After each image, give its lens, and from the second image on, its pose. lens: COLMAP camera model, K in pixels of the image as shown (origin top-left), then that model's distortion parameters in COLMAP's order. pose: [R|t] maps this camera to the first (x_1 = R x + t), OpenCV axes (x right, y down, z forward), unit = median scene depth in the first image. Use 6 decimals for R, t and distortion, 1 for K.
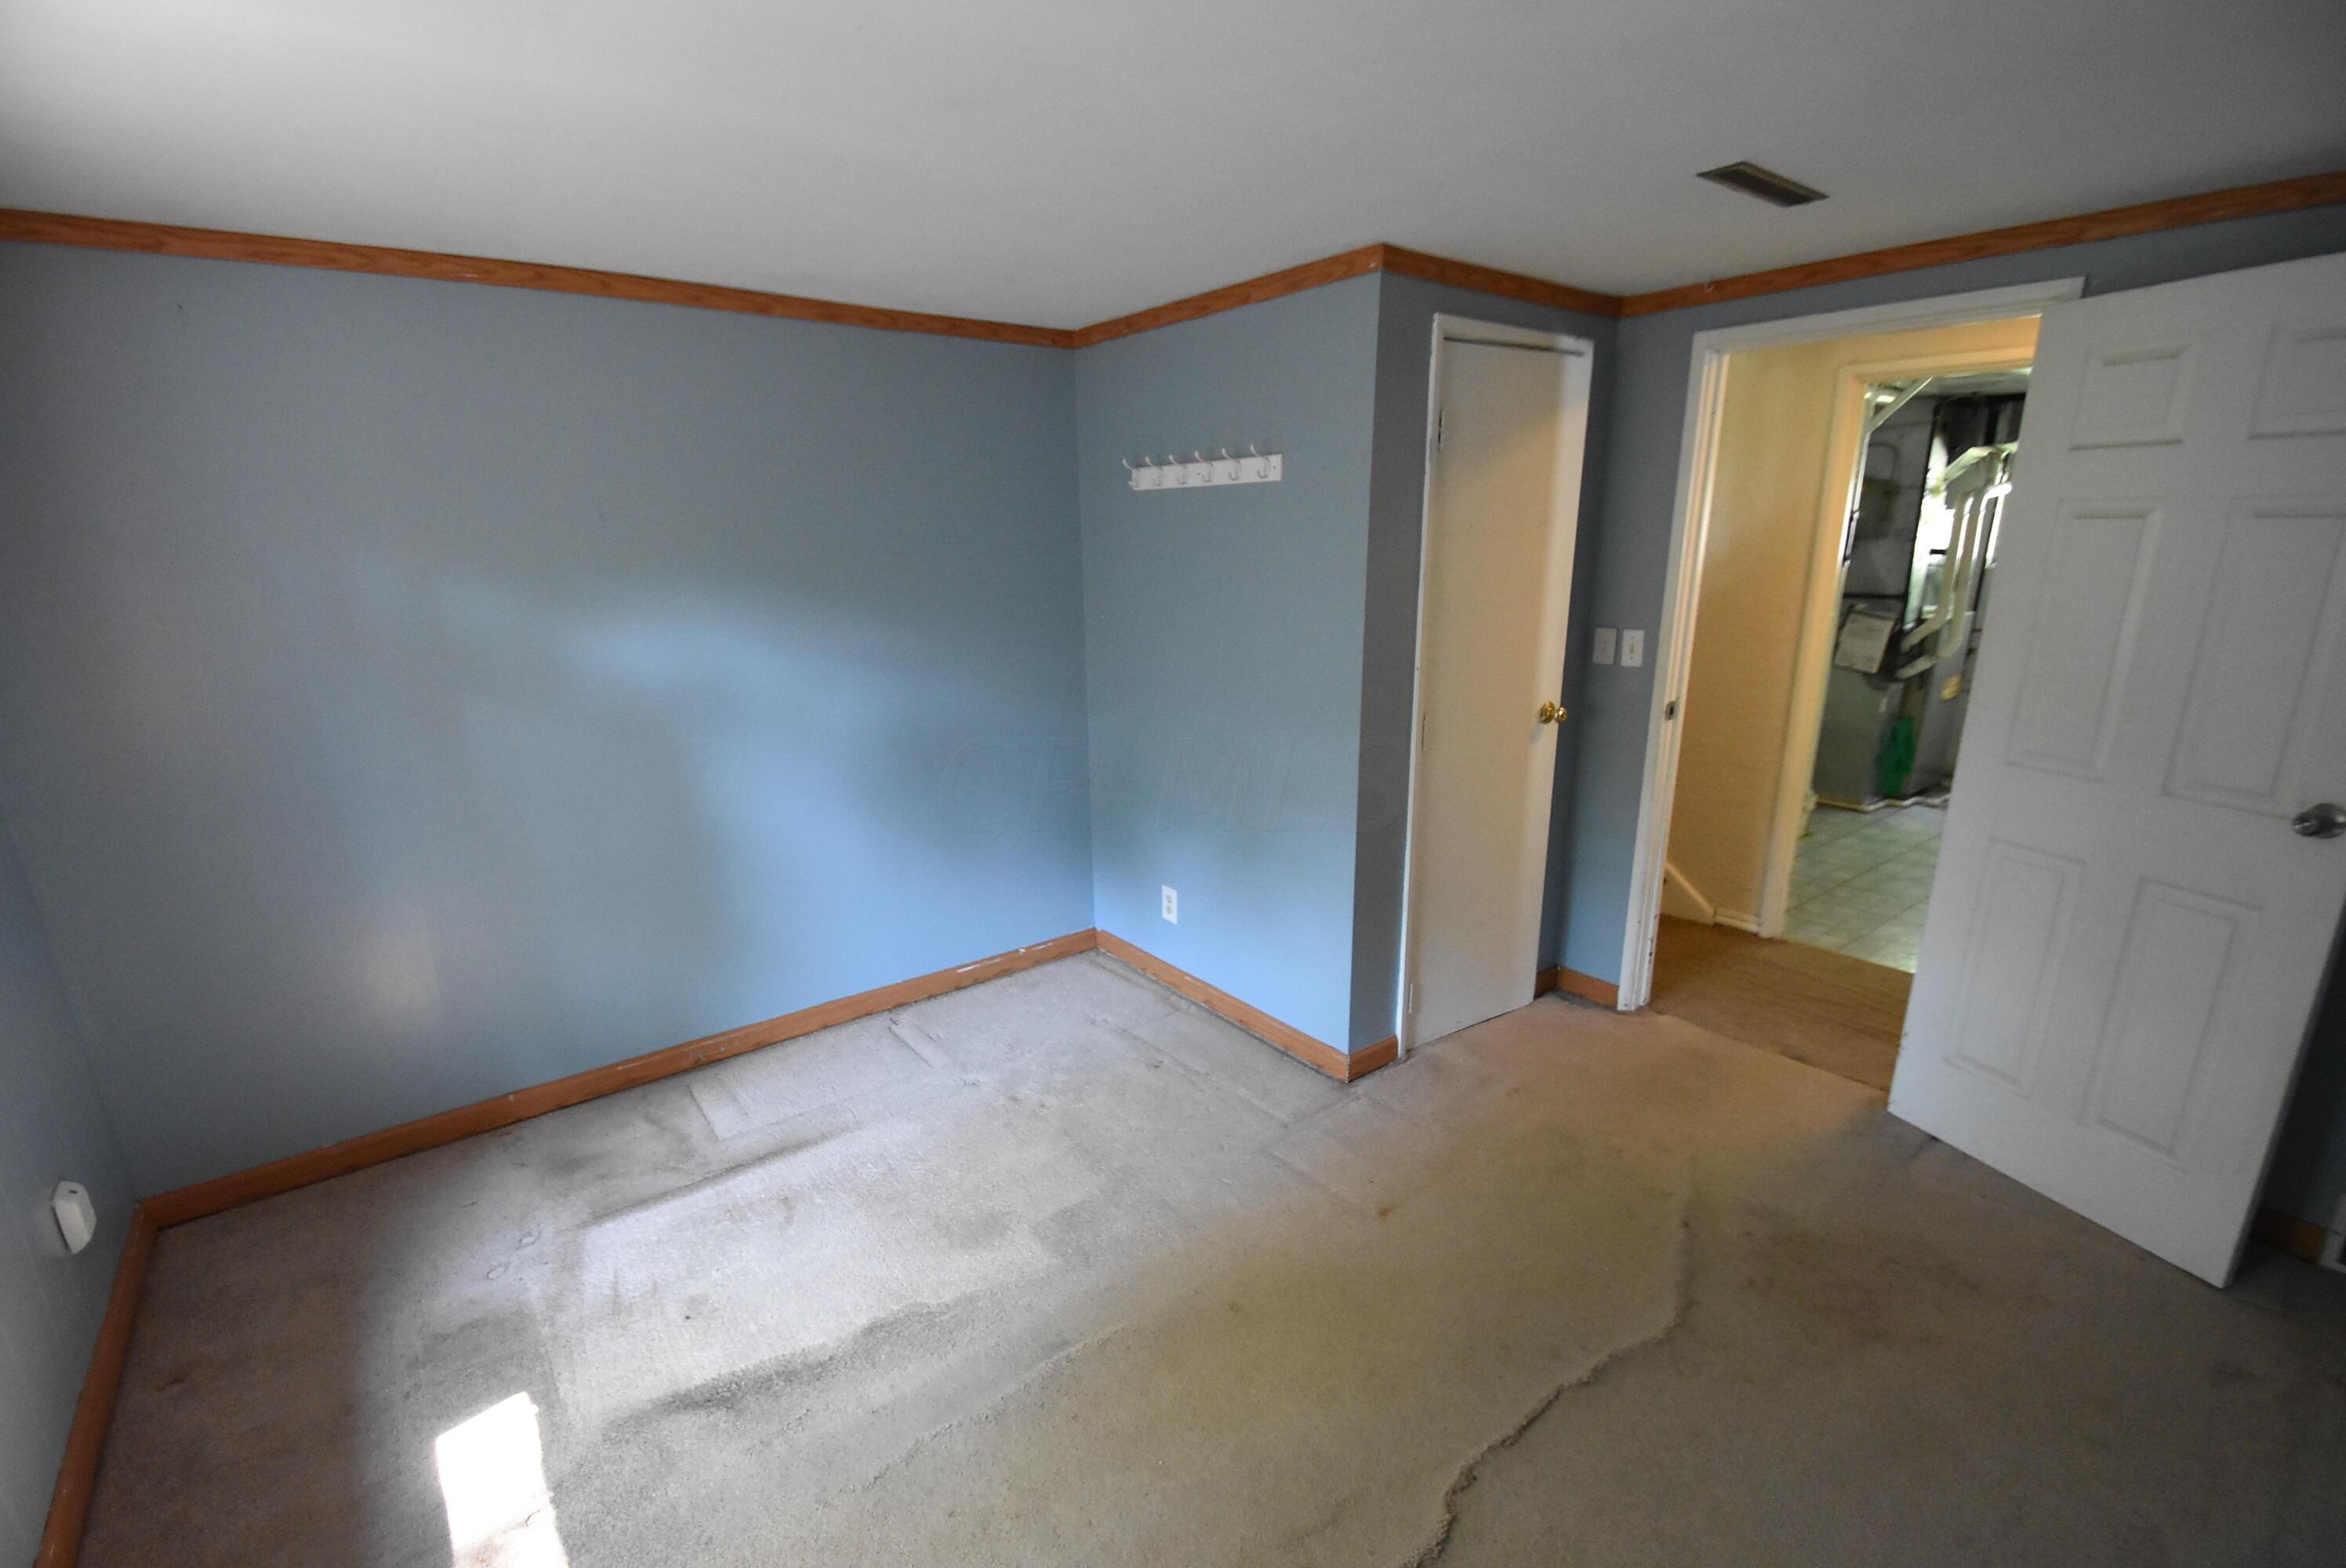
lens RADIAL K [[1033.7, 0, 1169.0], [0, 1033.7, 817.2], [0, 0, 1]] dist [0.017909, -0.017247]
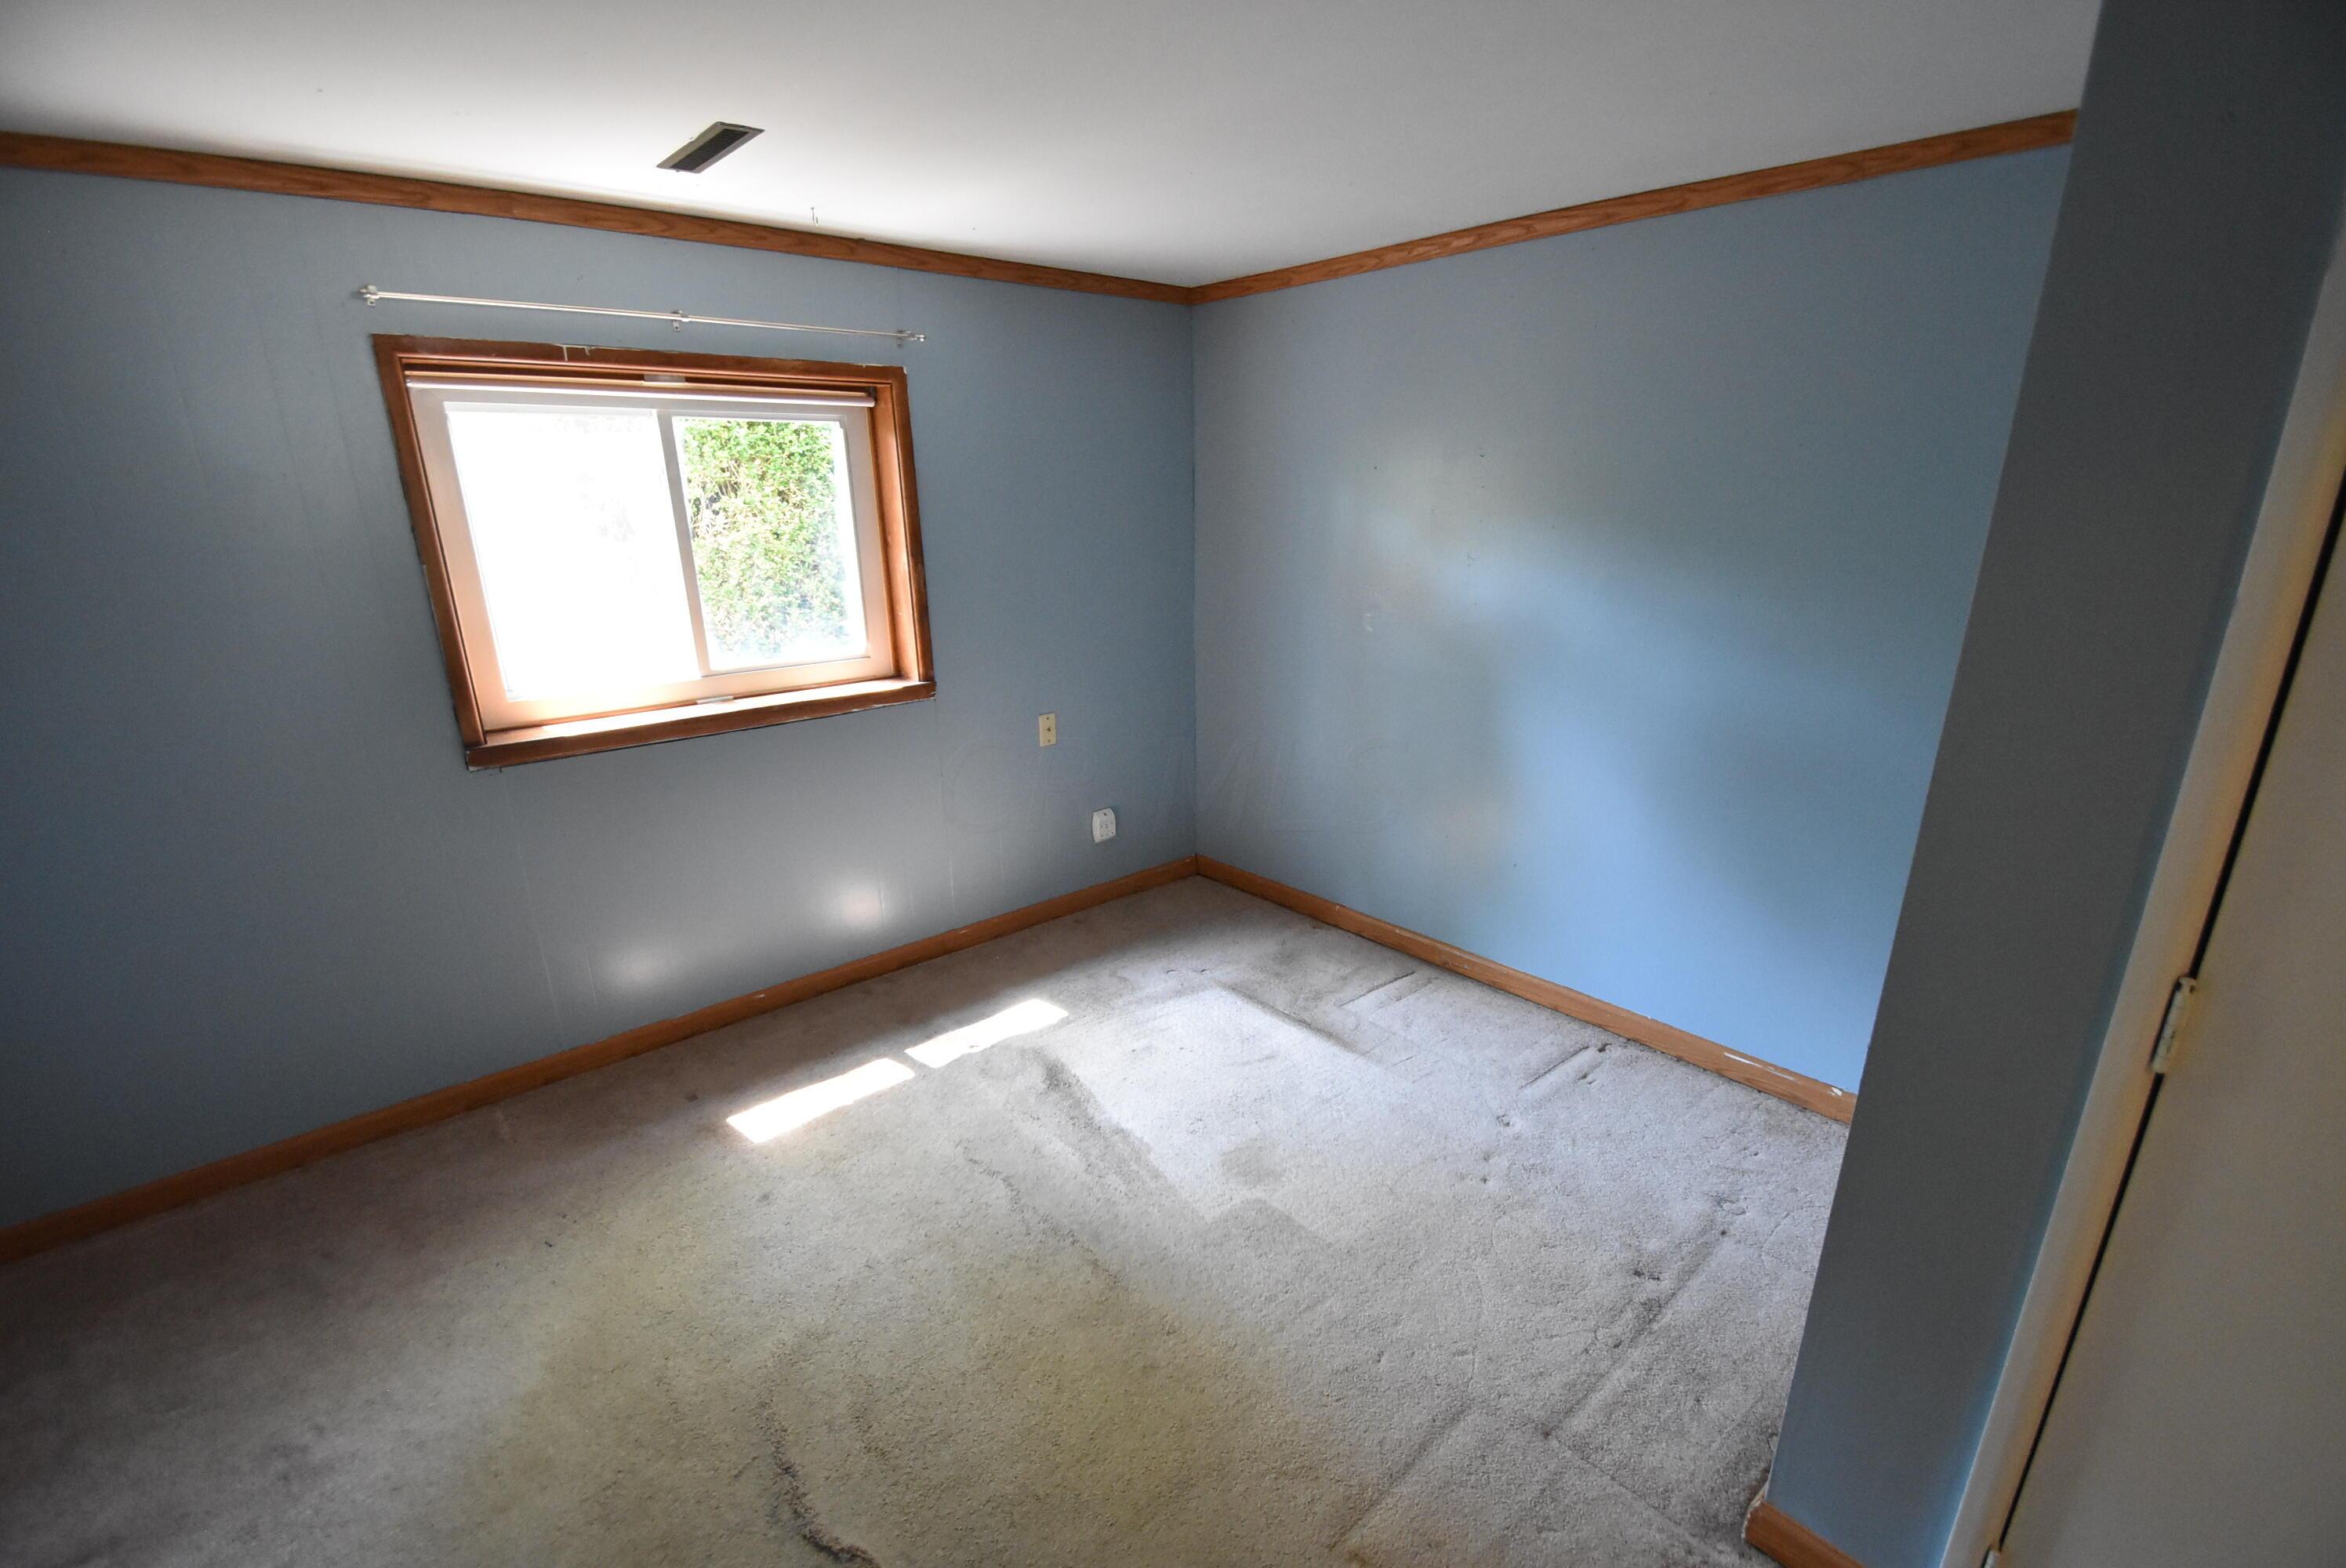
lens RADIAL K [[1033.7, 0, 1169.0], [0, 1033.7, 817.2], [0, 0, 1]] dist [0.017909, -0.017247]
pose [[0.056854, 0.322531, -0.944850, 0.590996], [-0.250599, 0.920693, 0.299206, -0.185199], [0.966420, 0.219767, 0.133170, 0.622087]]
